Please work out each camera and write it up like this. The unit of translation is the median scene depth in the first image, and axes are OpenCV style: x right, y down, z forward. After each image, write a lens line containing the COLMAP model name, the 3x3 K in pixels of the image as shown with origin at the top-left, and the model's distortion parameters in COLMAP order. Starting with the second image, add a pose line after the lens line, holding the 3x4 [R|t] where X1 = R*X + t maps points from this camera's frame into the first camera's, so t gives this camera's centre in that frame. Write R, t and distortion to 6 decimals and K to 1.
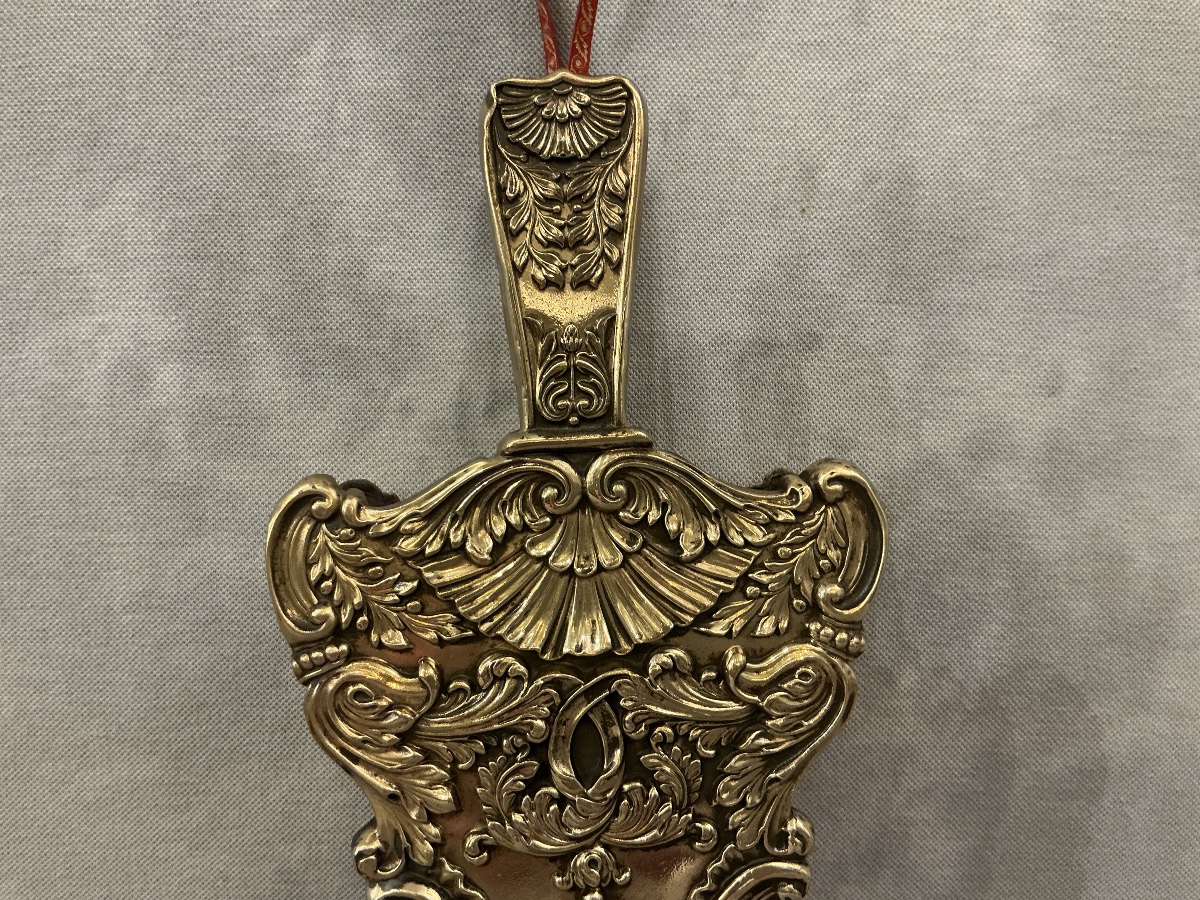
lens RADIAL K [[997.0, 0, 595.3], [0, 997.0, 454.8], [0, 0, 1]] dist [0.119522, -0.269836]
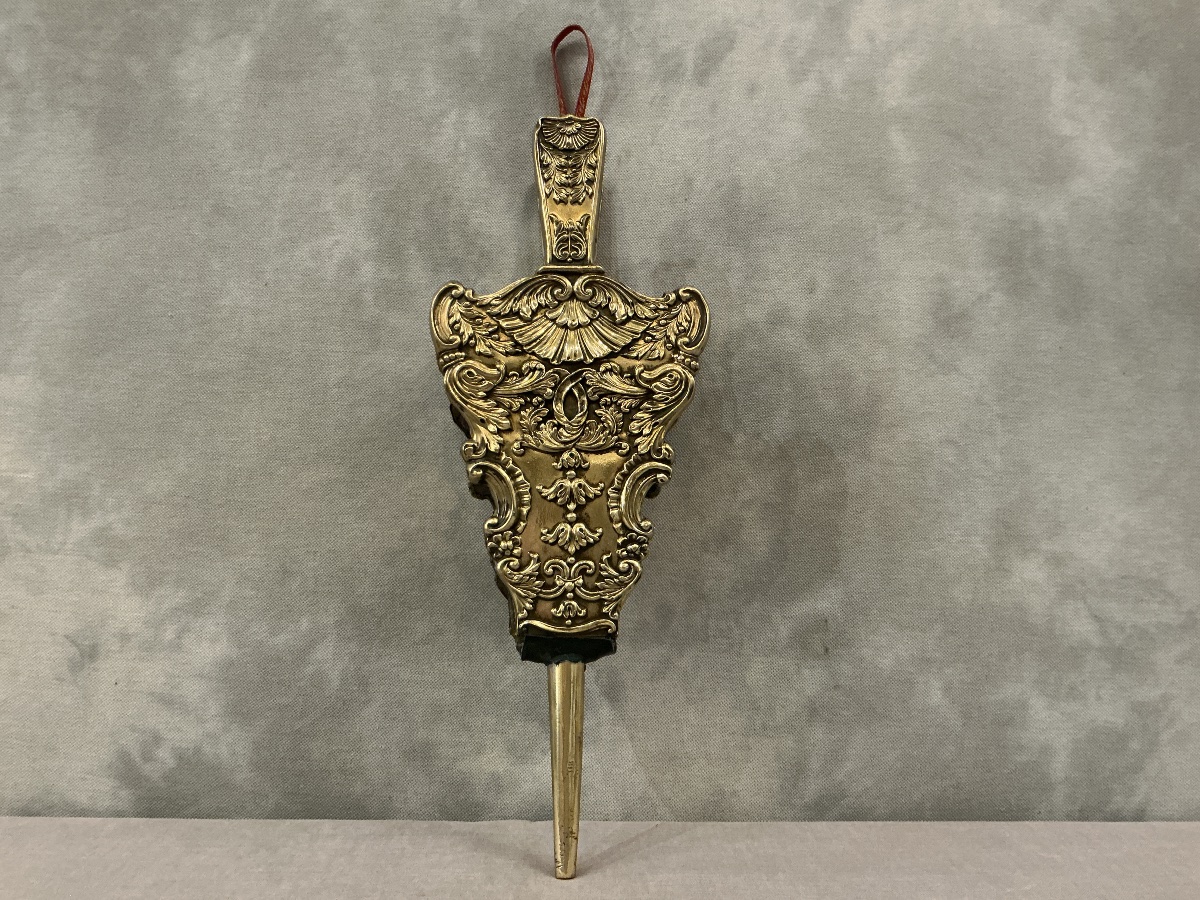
lens RADIAL K [[997.0, 0, 595.3], [0, 997.0, 454.8], [0, 0, 1]] dist [0.119522, -0.269836]
pose [[0.999550, 0.029936, 0.002078, 0.044159], [-0.029126, 0.984494, -0.172985, 0.779434], [-0.007225, 0.172847, 0.984922, -1.134993]]
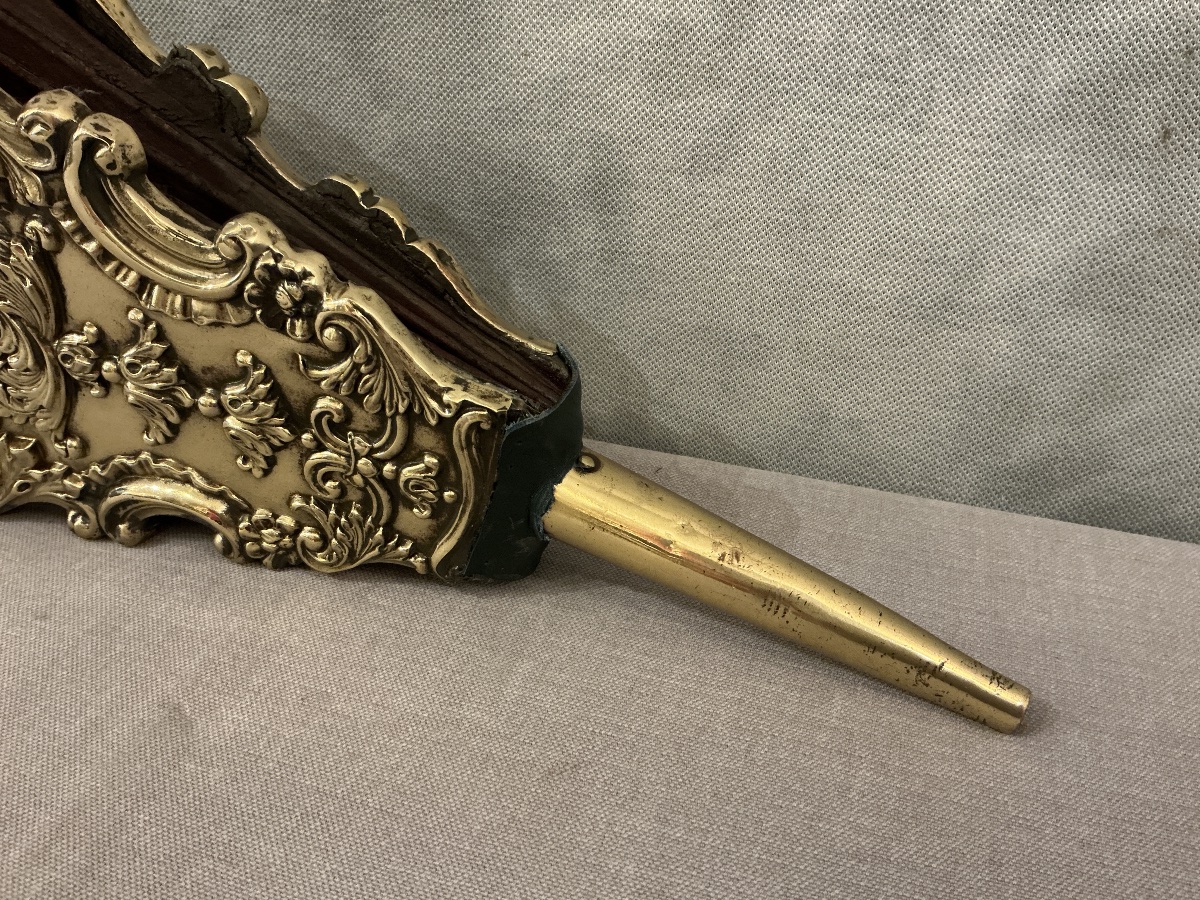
lens RADIAL K [[997.0, 0, 595.3], [0, 997.0, 454.8], [0, 0, 1]] dist [0.119522, -0.269836]
pose [[0.239305, -0.704774, -0.667853, 0.639311], [0.918681, 0.386980, -0.079191, 0.935159], [0.314257, -0.594593, 0.740069, 0.444818]]
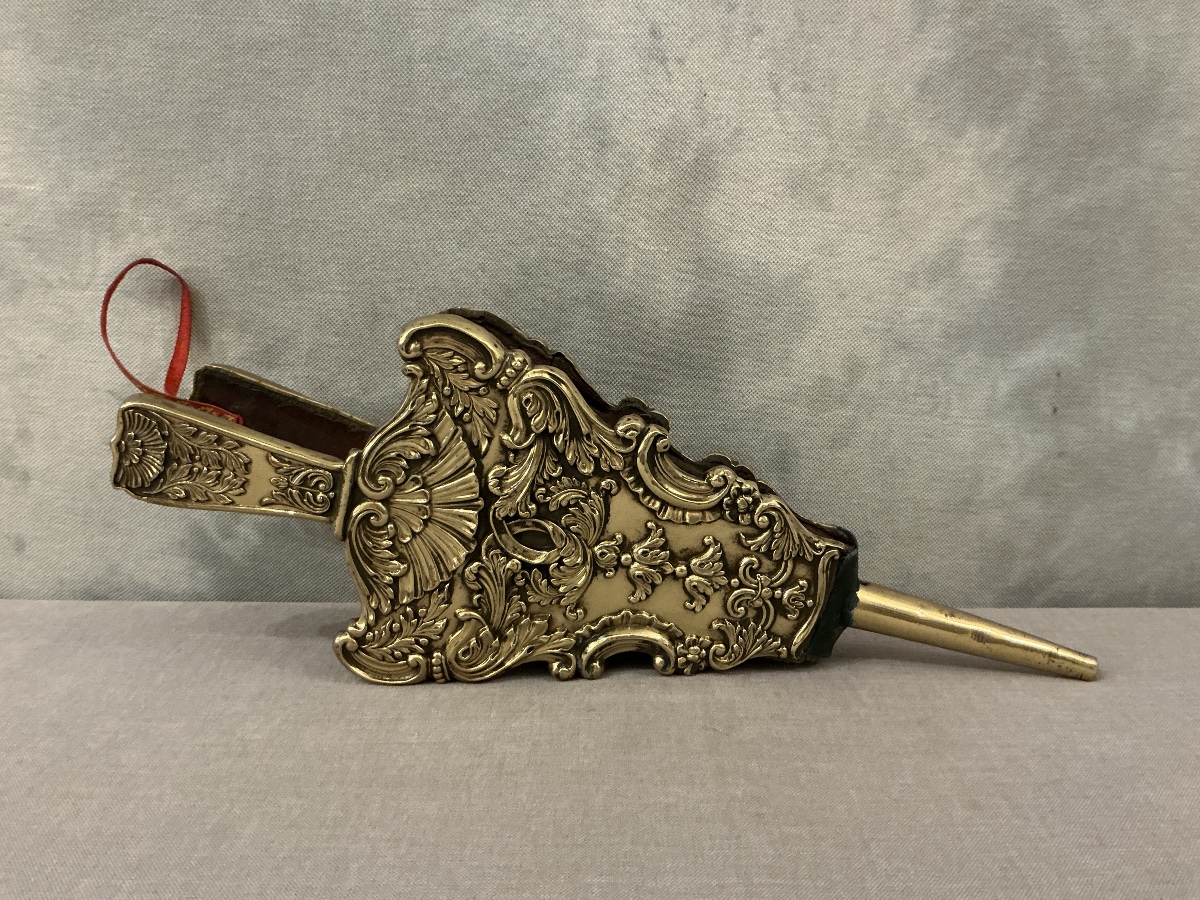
lens RADIAL K [[997.0, 0, 595.3], [0, 997.0, 454.8], [0, 0, 1]] dist [0.119522, -0.269836]
pose [[0.279242, -0.909828, -0.306981, 0.640016], [0.960102, 0.269581, 0.074363, 0.229856], [0.015099, -0.315499, 0.948806, -0.485502]]
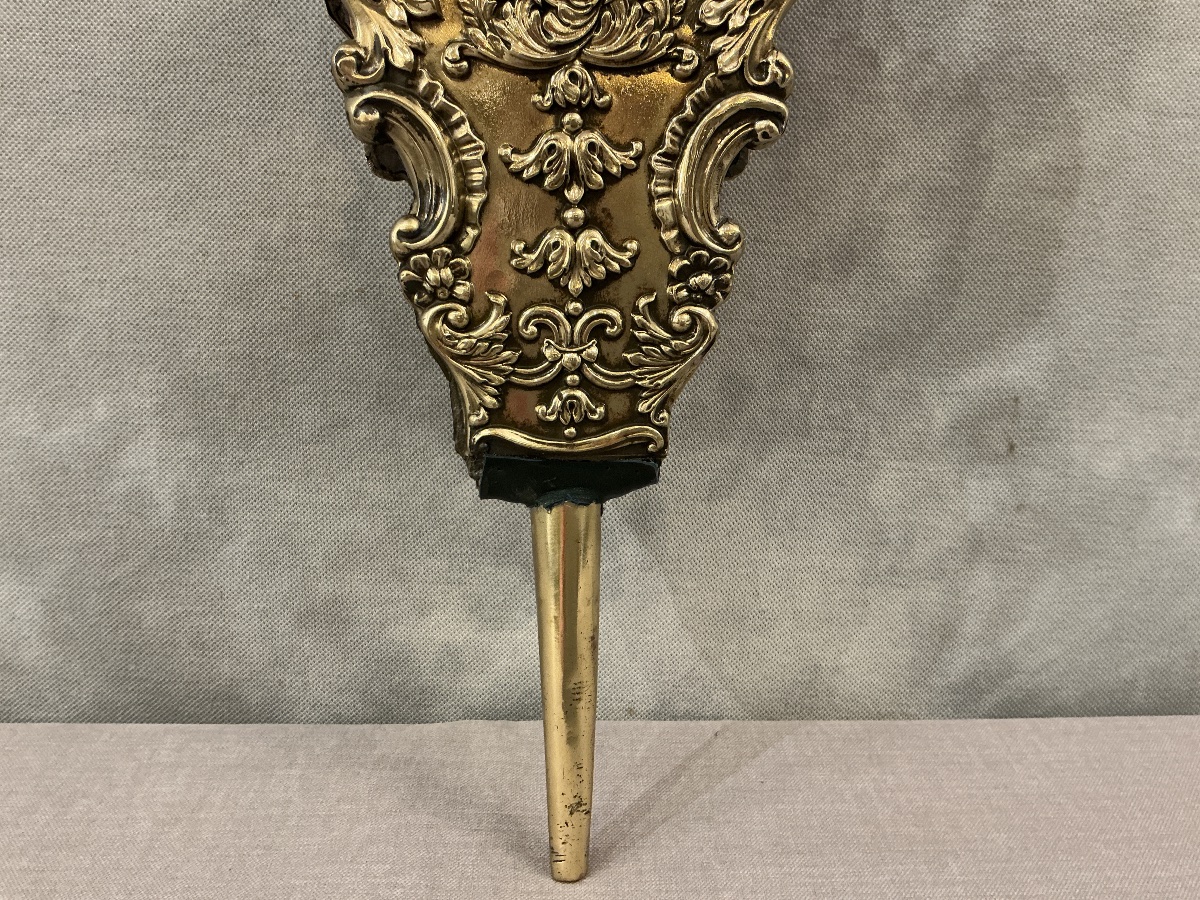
lens RADIAL K [[997.0, 0, 595.3], [0, 997.0, 454.8], [0, 0, 1]] dist [0.119522, -0.269836]
pose [[0.999516, 0.023649, 0.020207, 0.008091], [-0.025941, 0.992196, 0.121956, 0.656632], [-0.017165, -0.122421, 0.992330, -0.039809]]
